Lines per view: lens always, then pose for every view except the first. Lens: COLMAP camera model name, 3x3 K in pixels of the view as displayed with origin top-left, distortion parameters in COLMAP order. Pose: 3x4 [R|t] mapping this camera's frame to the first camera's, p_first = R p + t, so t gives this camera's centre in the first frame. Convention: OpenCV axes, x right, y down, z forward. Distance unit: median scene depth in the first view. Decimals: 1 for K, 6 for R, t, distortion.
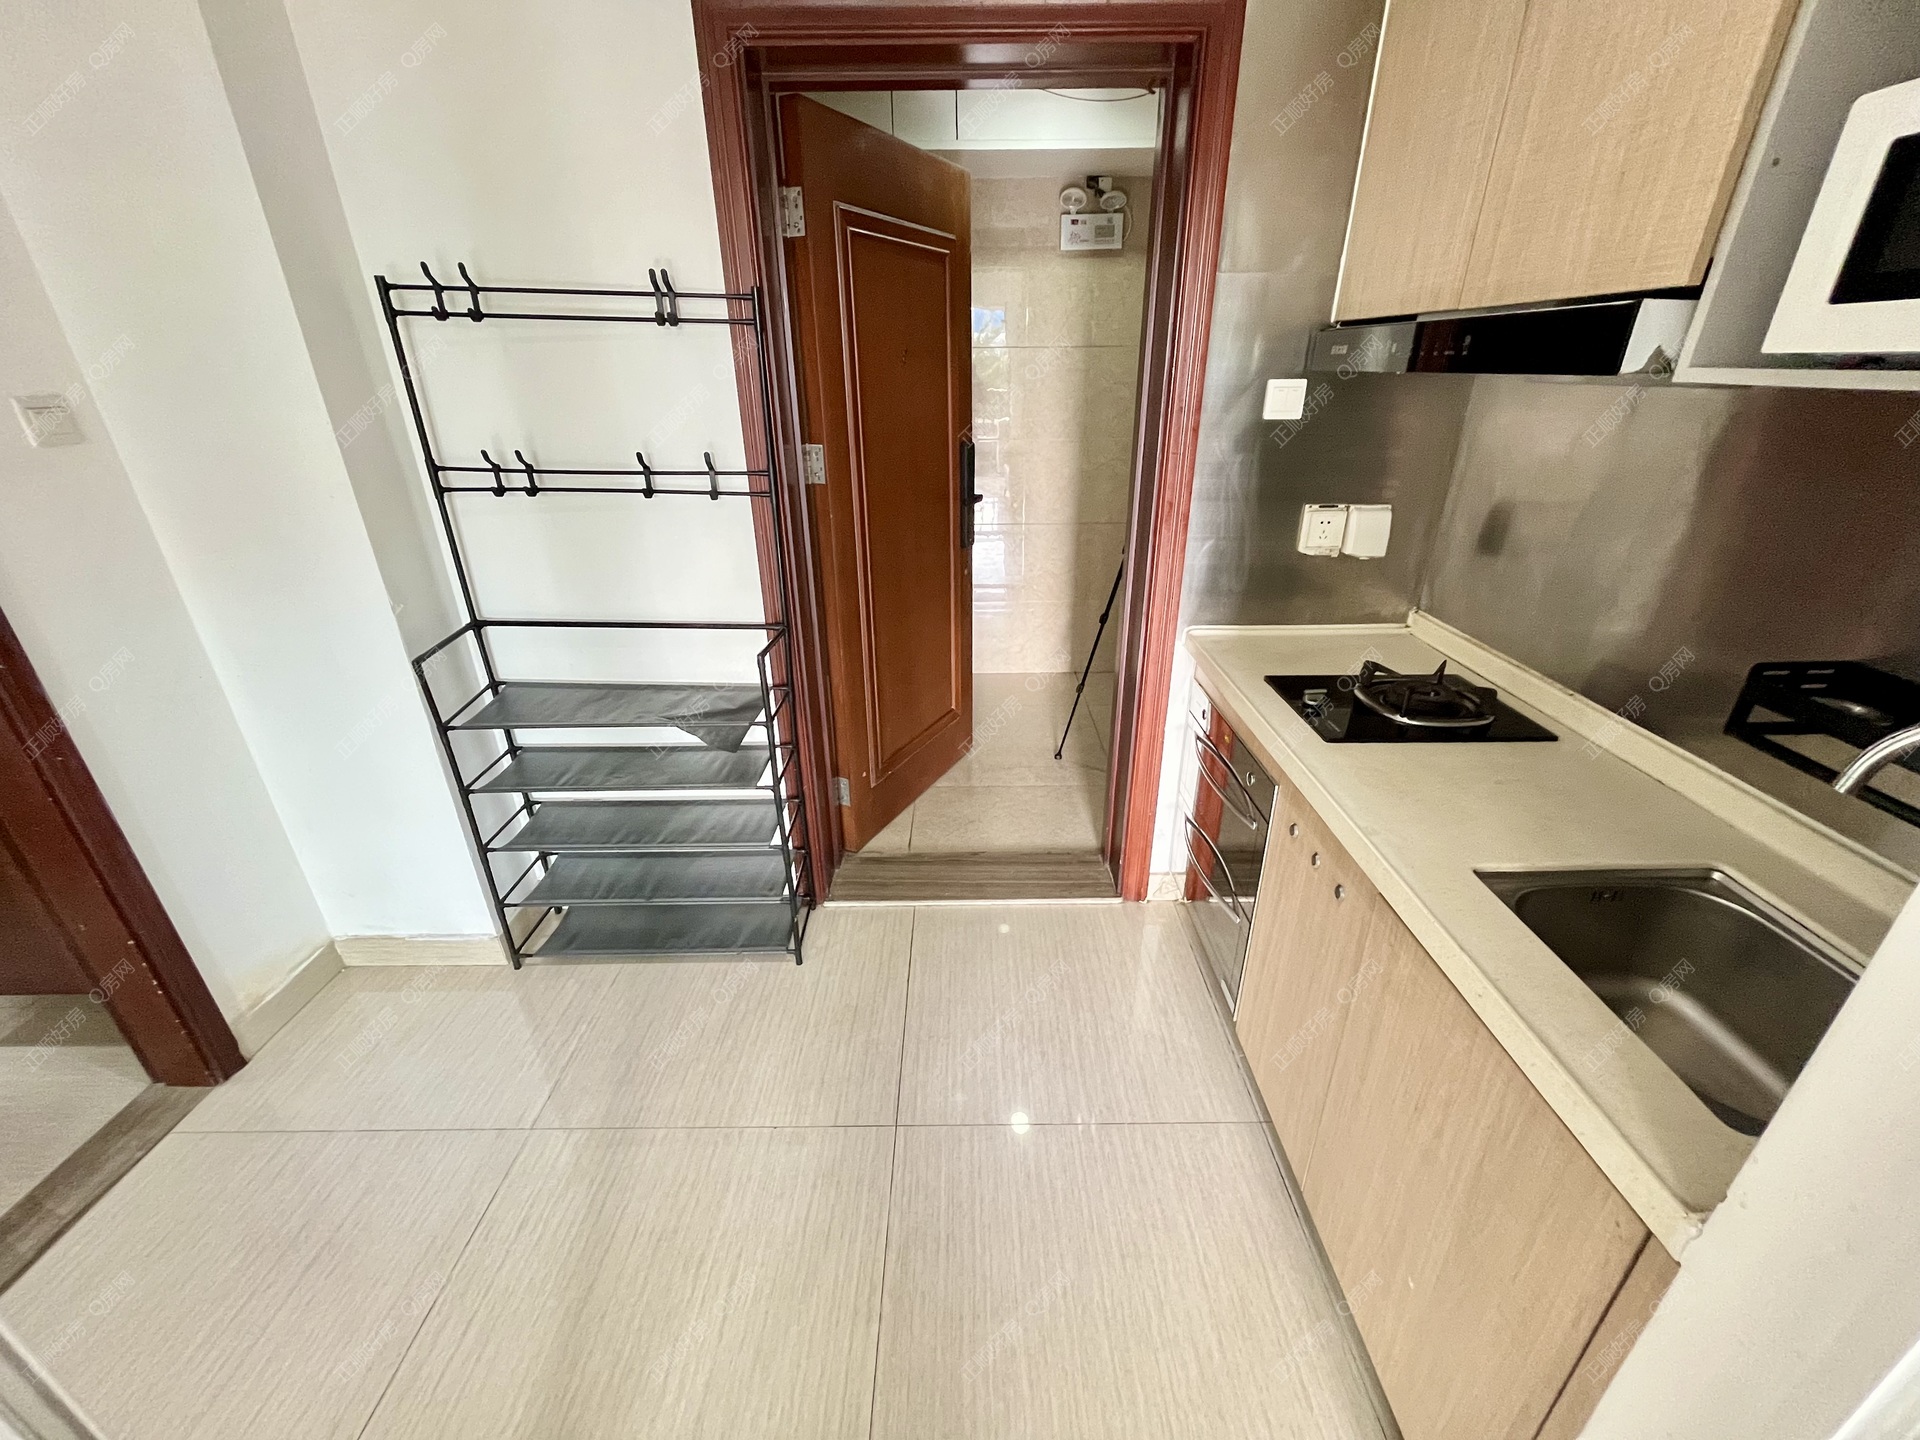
lens RADIAL K [[772.9, 0, 963.4], [0, 772.9, 719.1], [0, 0, 1]] dist [-0.000414, -0.000156]
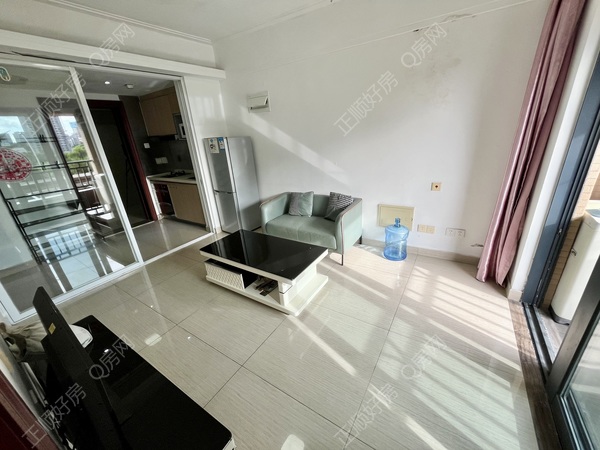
lens RADIAL K [[241.5, 0, 301.1], [0, 241.5, 224.7], [0, 0, 1]] dist [-0.000414, -0.000156]
pose [[0.546831, -0.333299, 0.768041, -0.916108], [0.407714, 0.907234, 0.103418, 0.731697], [-0.731262, 0.256589, 0.631995, -1.563416]]
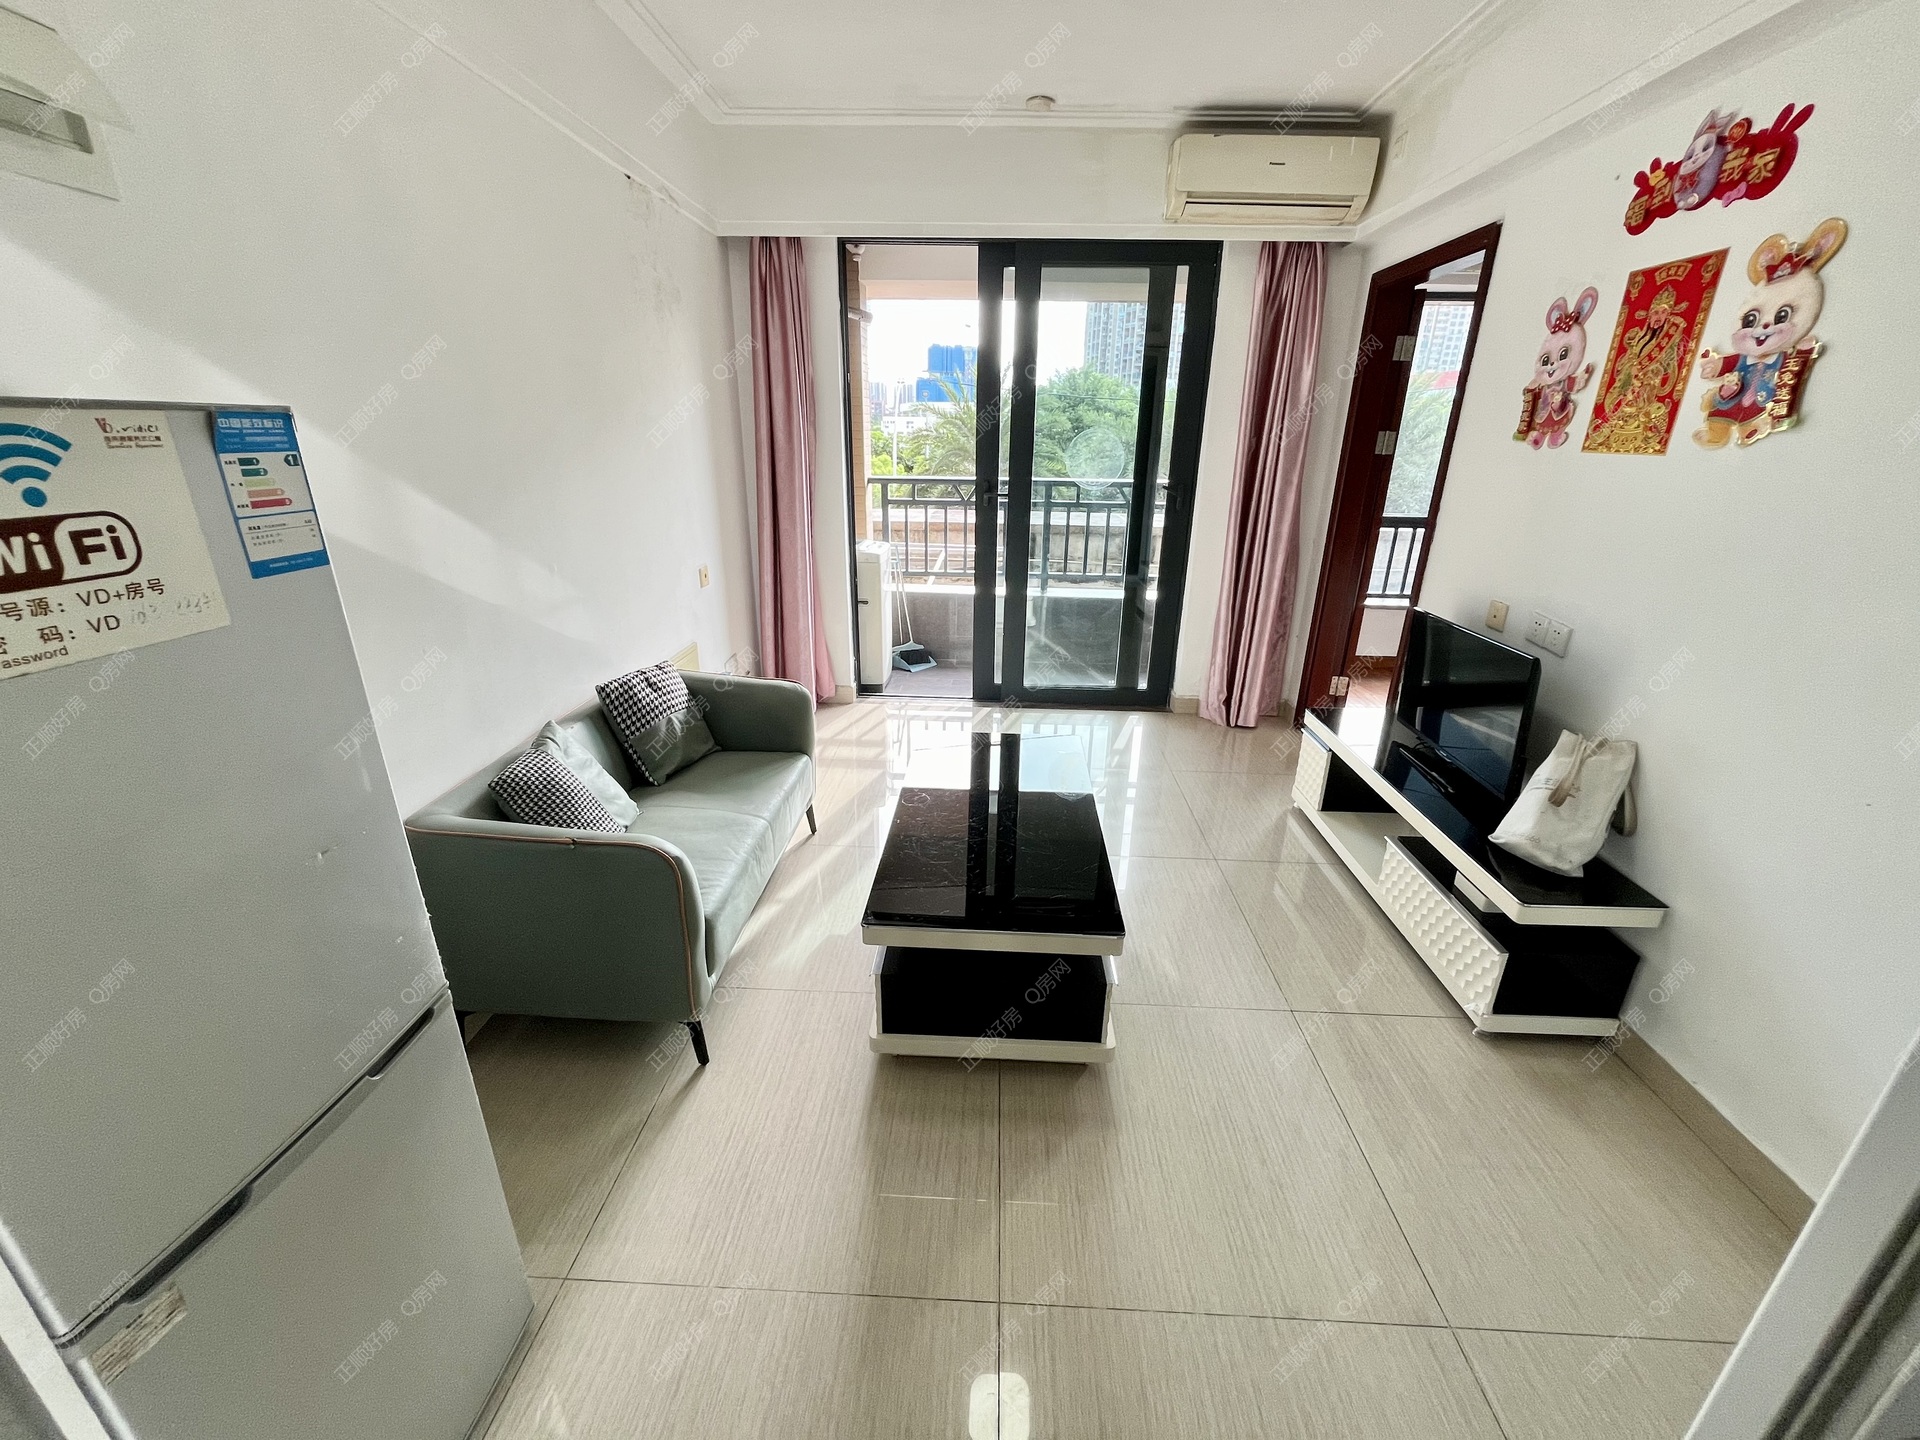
lens RADIAL K [[772.9, 0, 967.4], [0, 772.9, 718.8], [0, 0, 1]] dist [0.002062, 0.000659]
pose [[-0.998842, -0.023282, 0.042114, -0.057962], [0.013446, 0.705281, 0.708801, -0.098372], [-0.046204, 0.708546, -0.704150, 0.261886]]
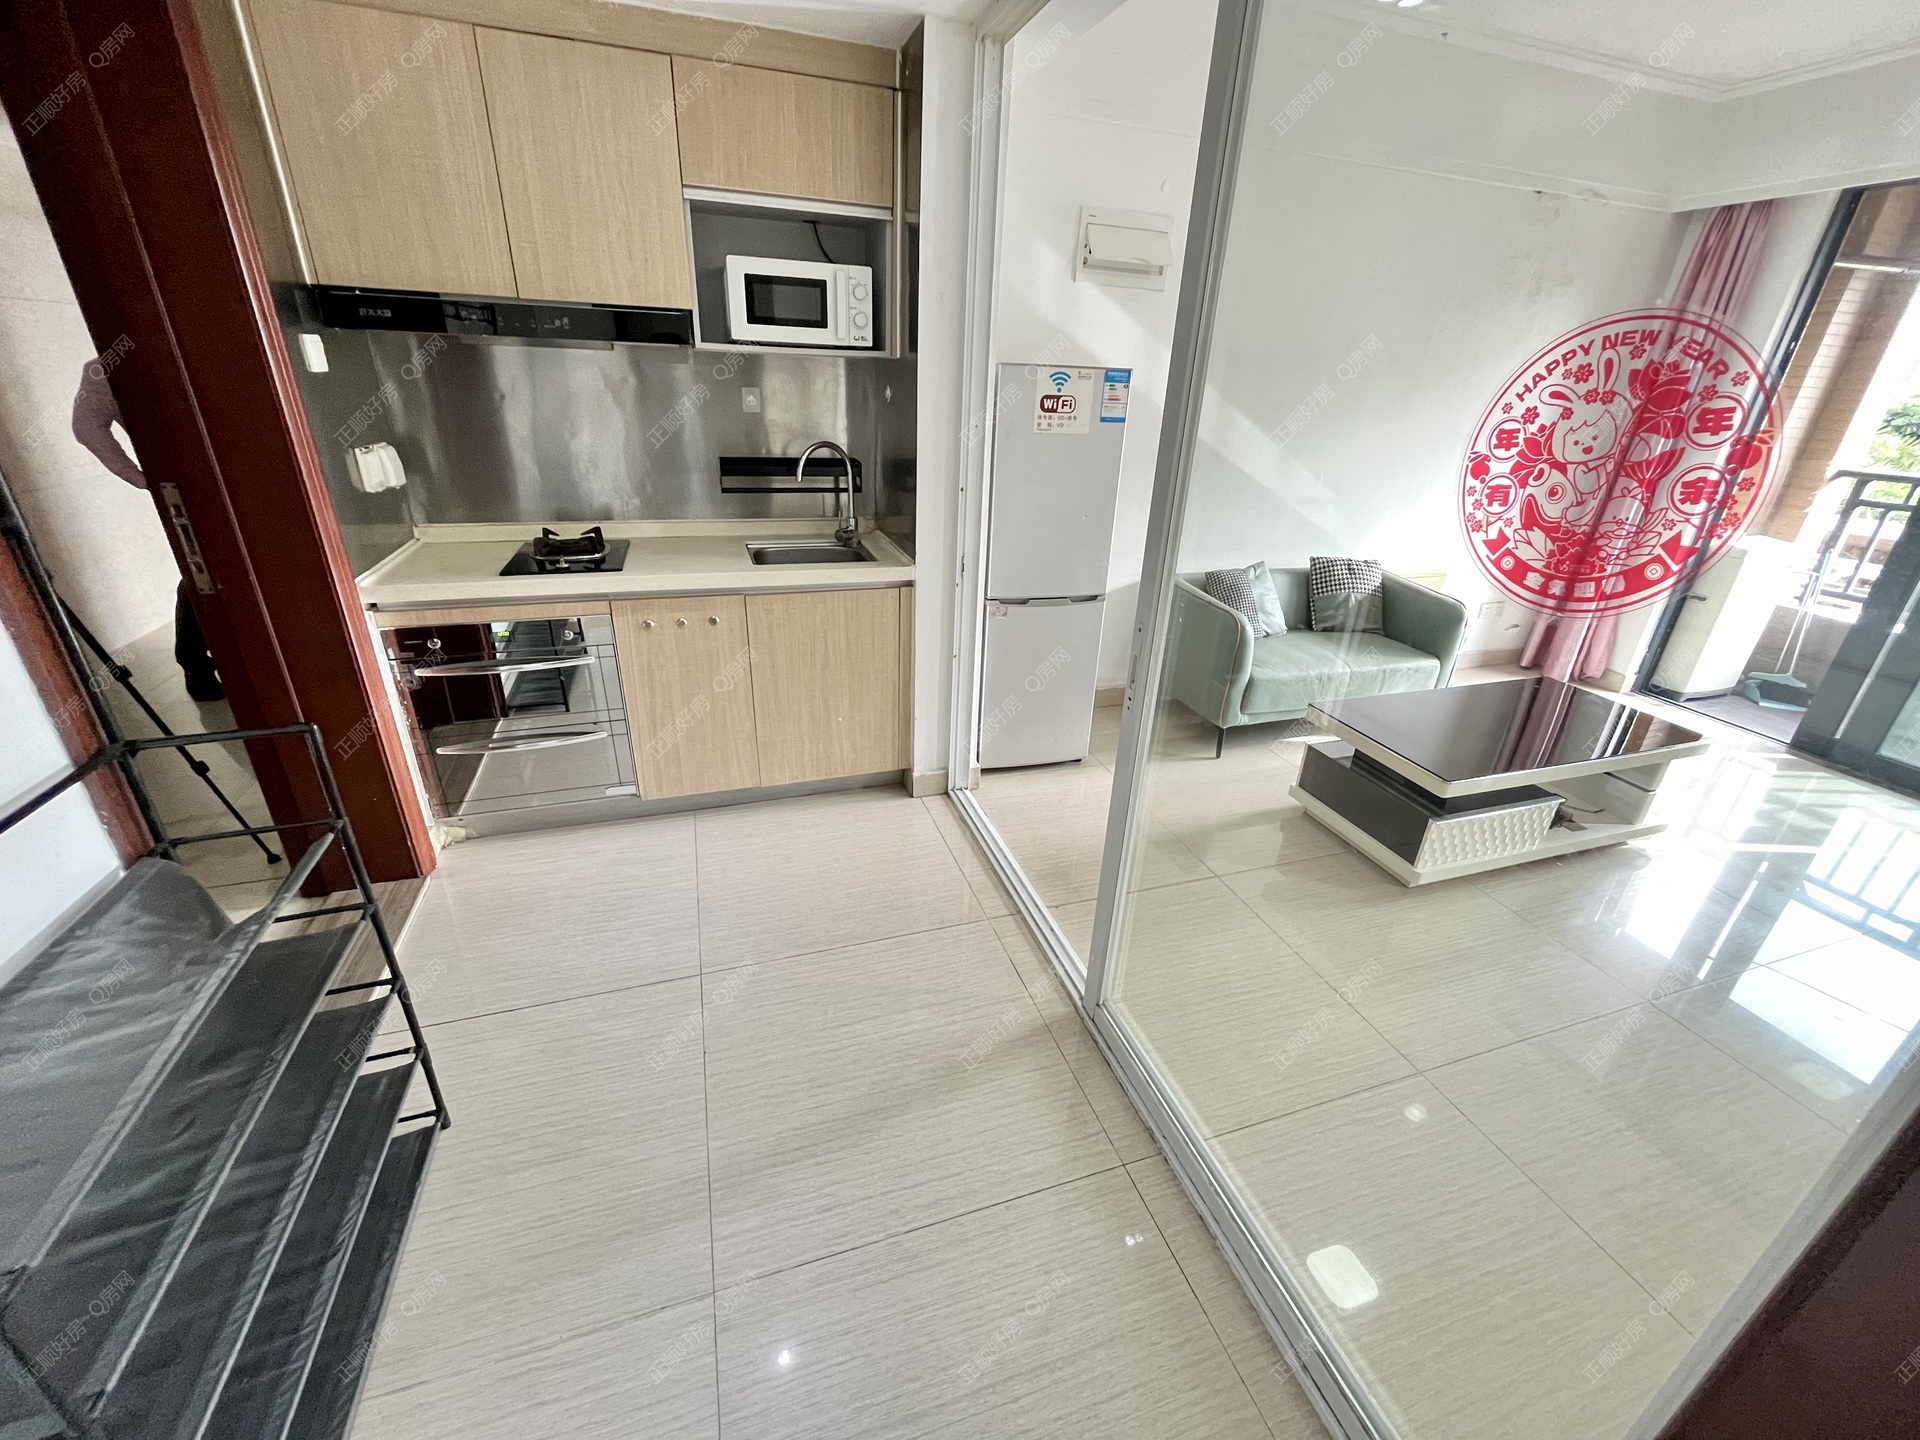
lens RADIAL K [[772.9, 0, 963.4], [0, 772.9, 719.1], [0, 0, 1]] dist [-0.000414, -0.000156]
pose [[-0.316337, -0.394146, 0.862890, -1.007909], [0.360667, 0.791328, 0.493679, -0.210551], [-0.877411, 0.467385, -0.108171, 0.549264]]
